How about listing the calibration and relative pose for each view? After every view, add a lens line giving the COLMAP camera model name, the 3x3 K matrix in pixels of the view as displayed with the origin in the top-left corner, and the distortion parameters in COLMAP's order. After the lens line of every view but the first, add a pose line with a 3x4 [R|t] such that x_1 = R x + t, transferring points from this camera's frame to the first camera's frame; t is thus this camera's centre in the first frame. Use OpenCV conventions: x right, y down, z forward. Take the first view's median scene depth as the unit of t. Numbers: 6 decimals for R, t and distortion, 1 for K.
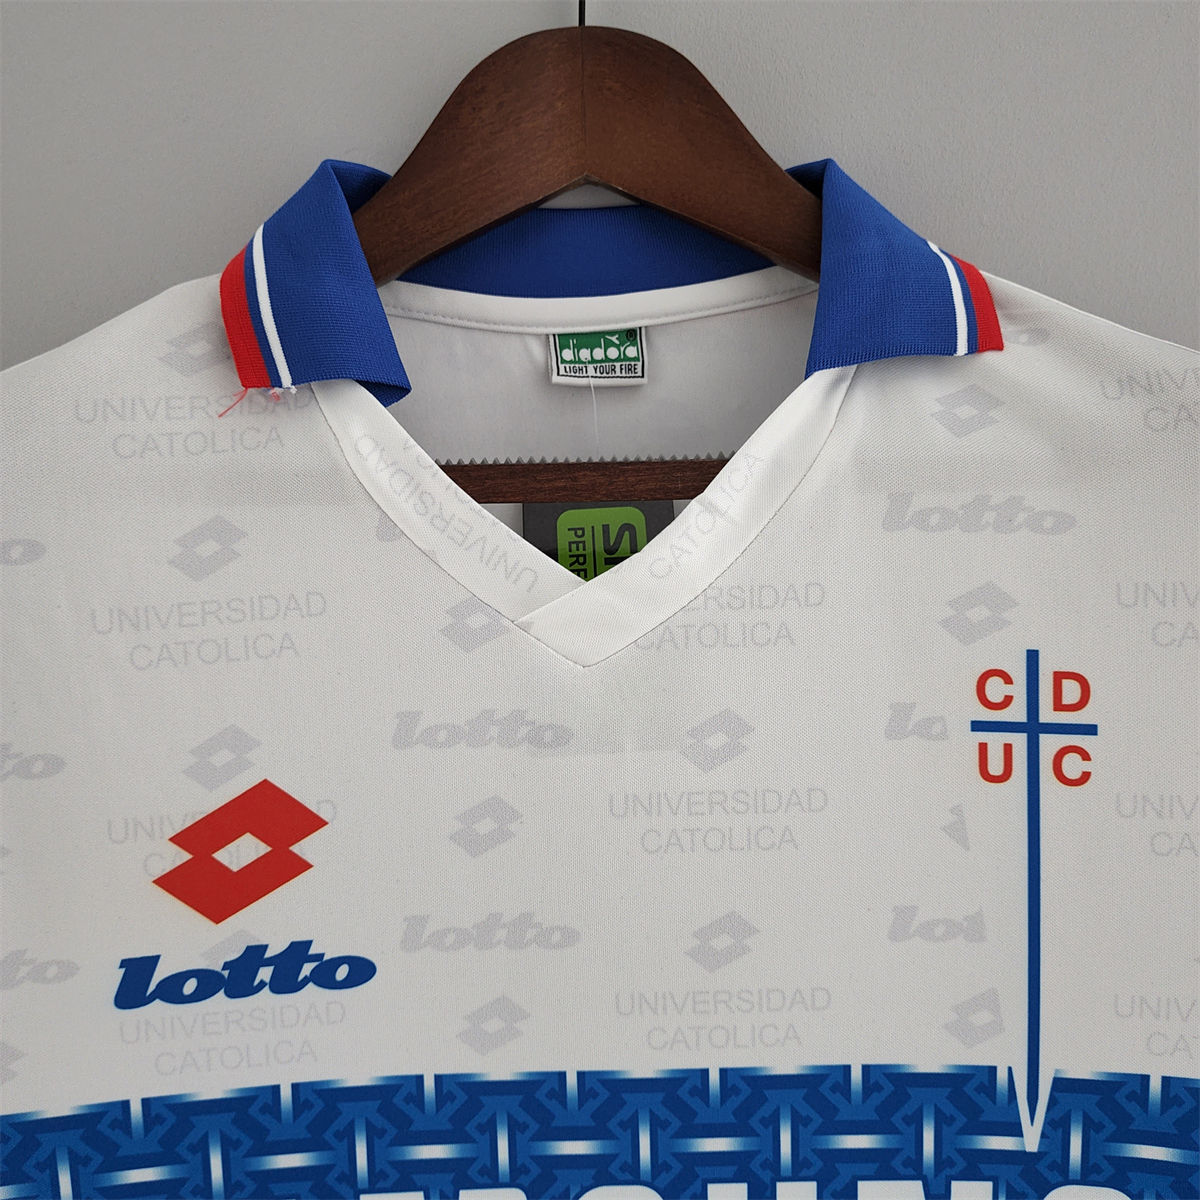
lens RADIAL K [[1109.9, 0, 599.8], [0, 1109.9, 590.9], [0, 0, 1]] dist [0.003489, 0.000000]
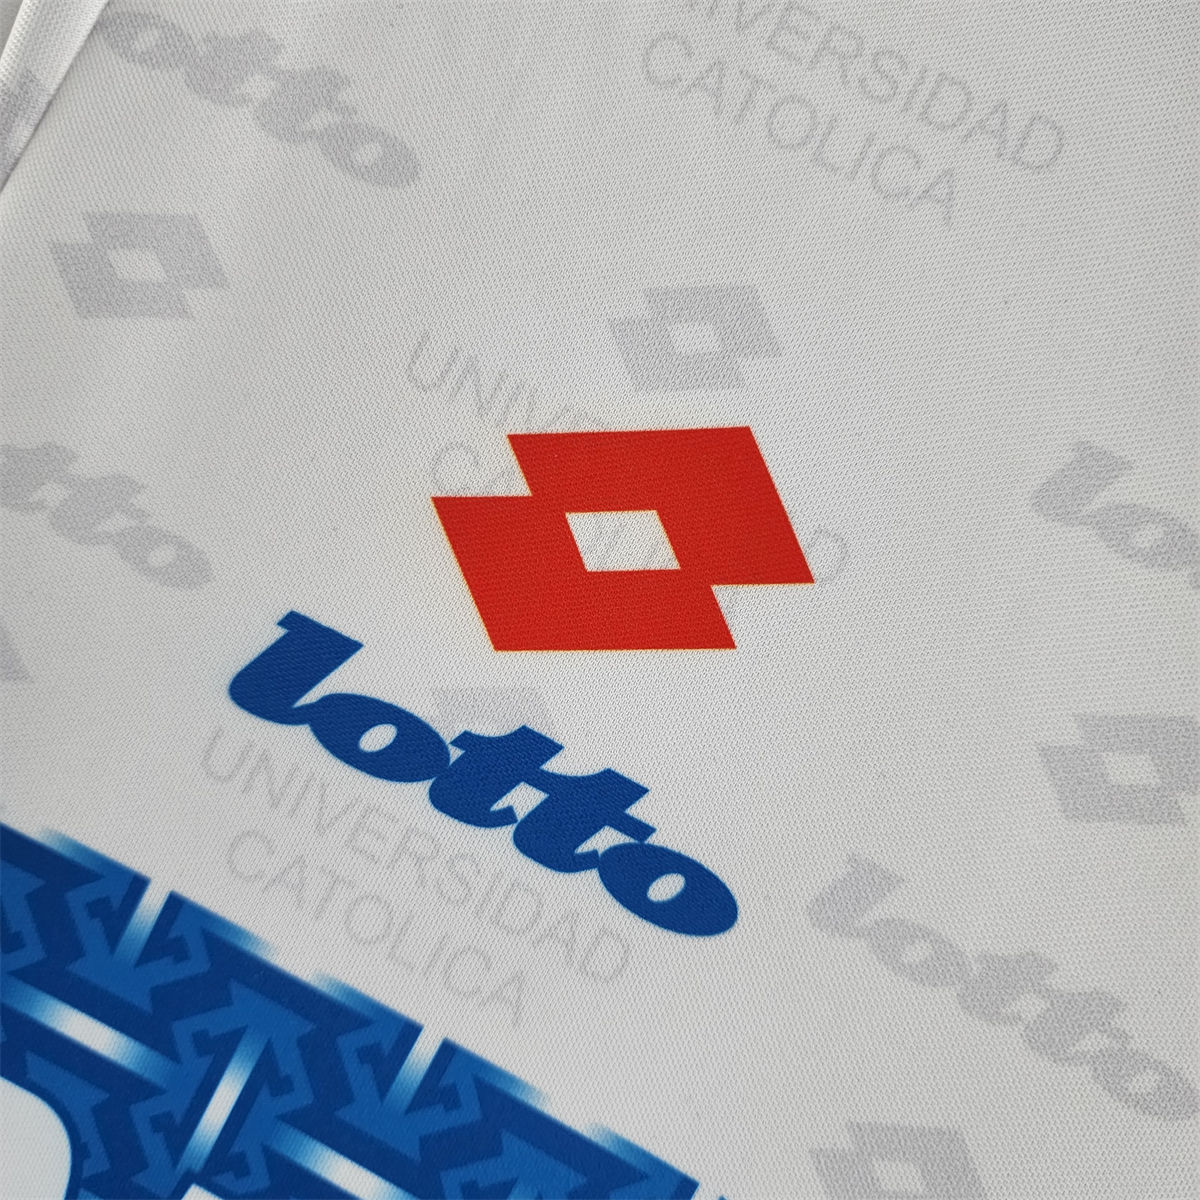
lens RADIAL K [[1109.9, 0, 601.3], [0, 1109.9, 598.5], [0, 0, 1]] dist [0.003489, 0.000000]
pose [[0.856191, 0.494076, -0.151080, -0.246478], [-0.502878, 0.864016, -0.024296, 0.268793], [0.118531, 0.096777, 0.988223, 0.543651]]
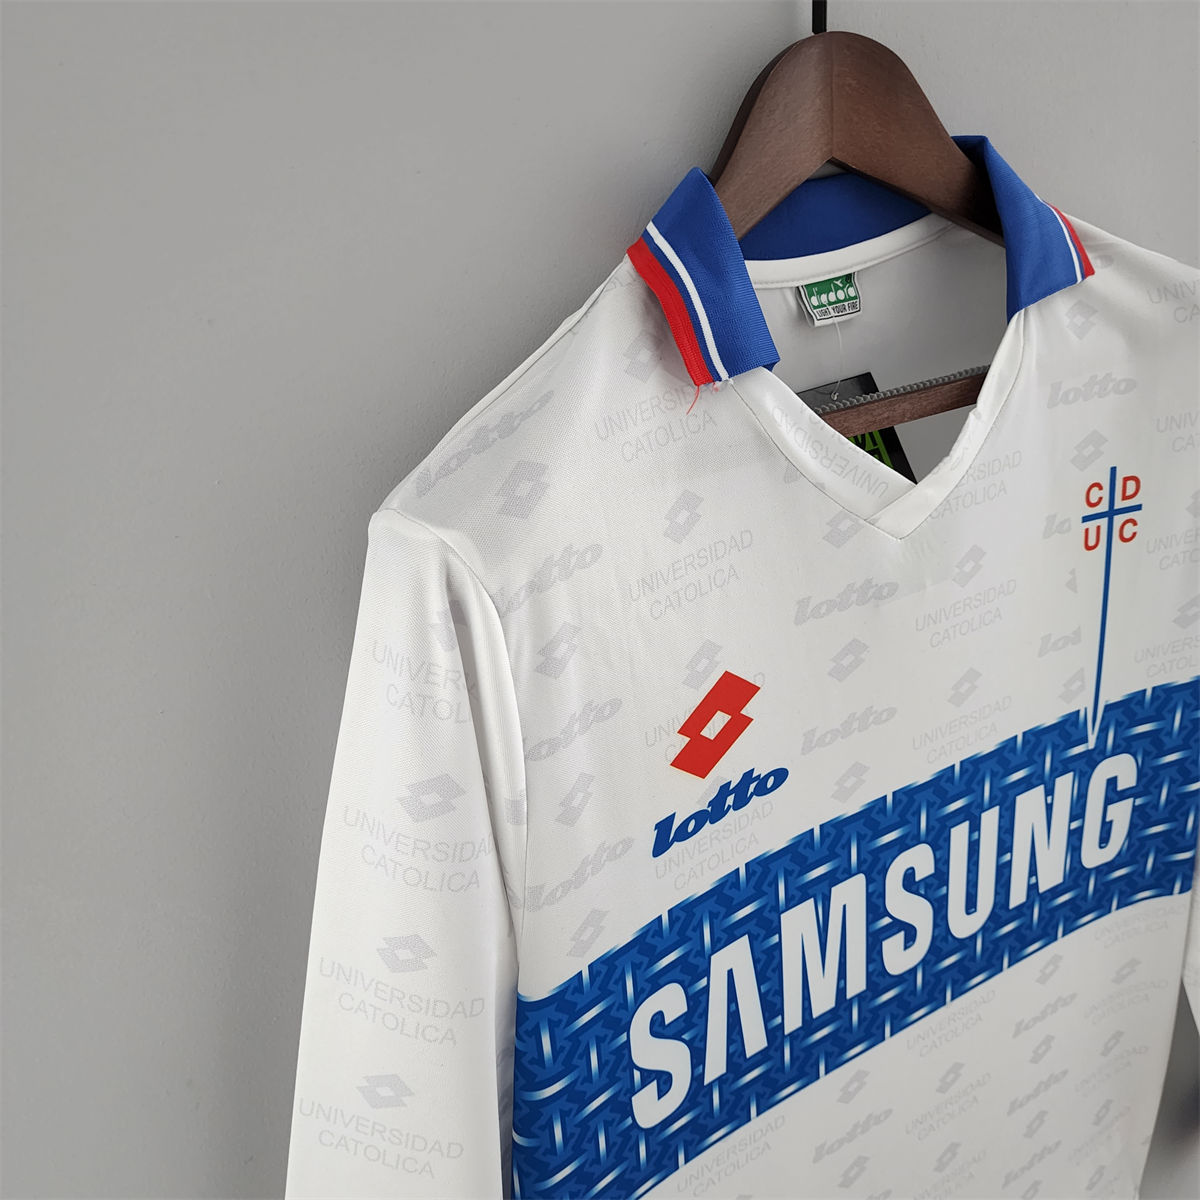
lens RADIAL K [[1109.9, 0, 597.6], [0, 1109.9, 608.6], [0, 0, 1]] dist [0.003489, 0.000000]
pose [[0.869368, -0.251536, 0.425358, -0.984090], [0.126315, 0.945278, 0.300823, -0.326668], [-0.477749, -0.207797, 0.853567, -0.064230]]
